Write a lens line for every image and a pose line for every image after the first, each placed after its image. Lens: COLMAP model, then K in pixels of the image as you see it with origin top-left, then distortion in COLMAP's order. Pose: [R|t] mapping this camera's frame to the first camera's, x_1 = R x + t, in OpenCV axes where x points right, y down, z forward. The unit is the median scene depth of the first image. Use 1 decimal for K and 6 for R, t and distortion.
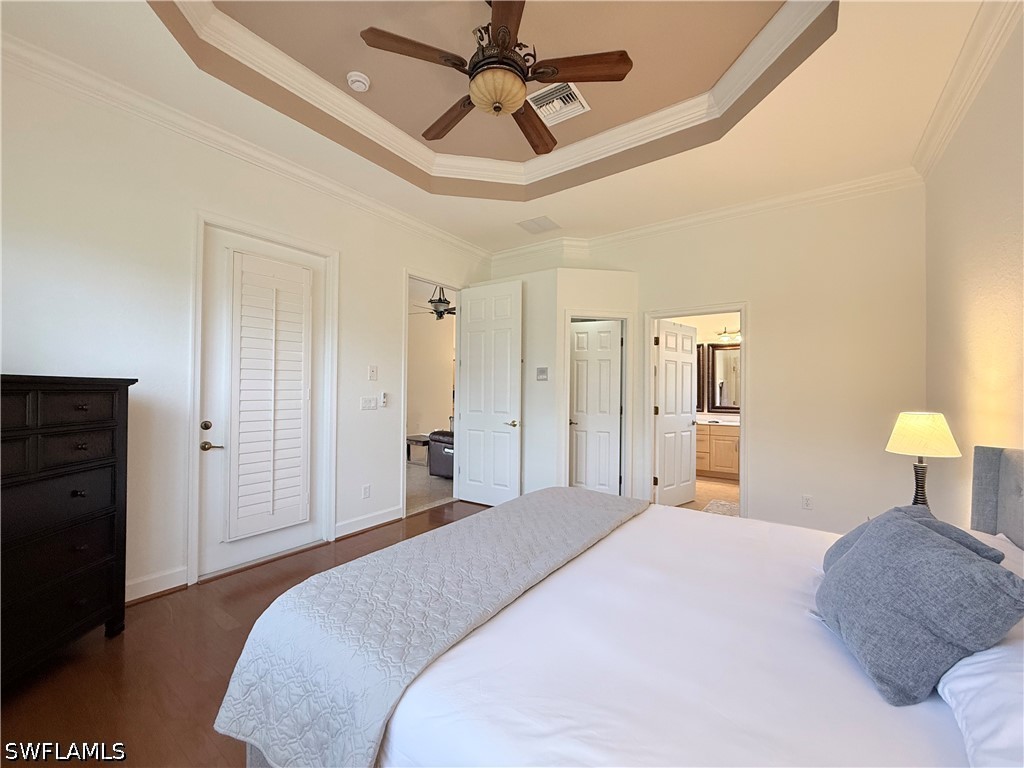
lens RADIAL K [[405.9, 0, 512.0], [0, 405.9, 384.0], [0, 0, 1]] dist [-0.002639, 0.000136]
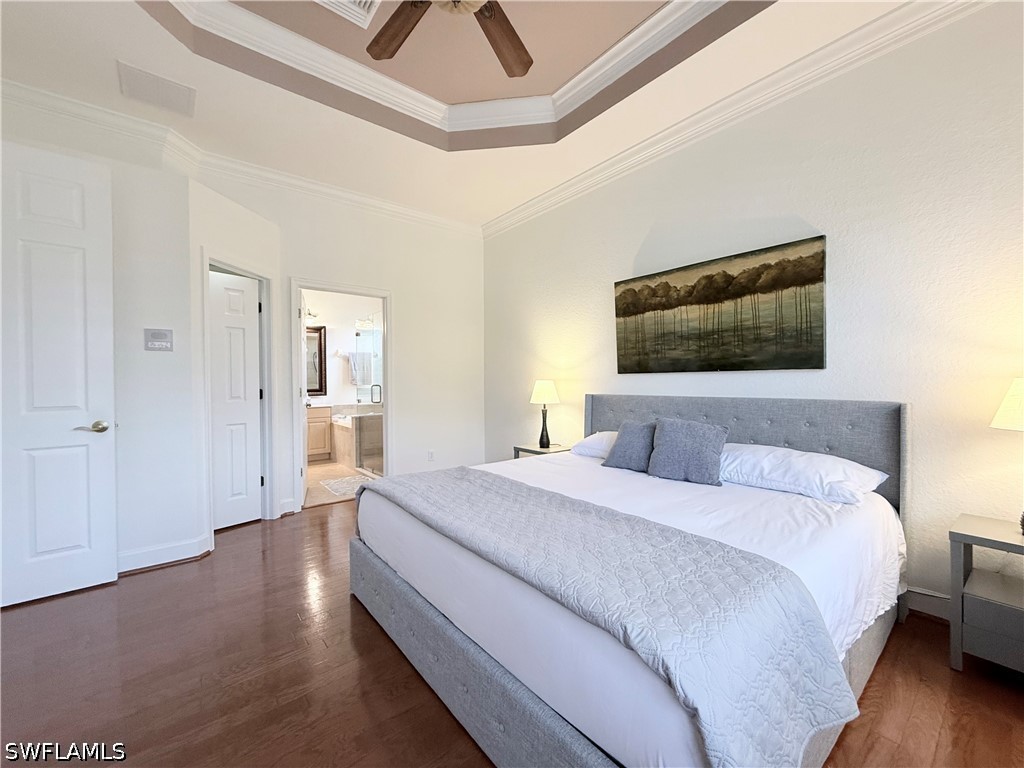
lens RADIAL K [[405.9, 0, 512.0], [0, 405.9, 384.0], [0, 0, 1]] dist [-0.002639, 0.000136]
pose [[0.271083, -0.019948, 0.962349, -0.367839], [-0.010514, 0.999664, 0.023683, 0.021735], [-0.962499, -0.016538, 0.270782, 0.319661]]
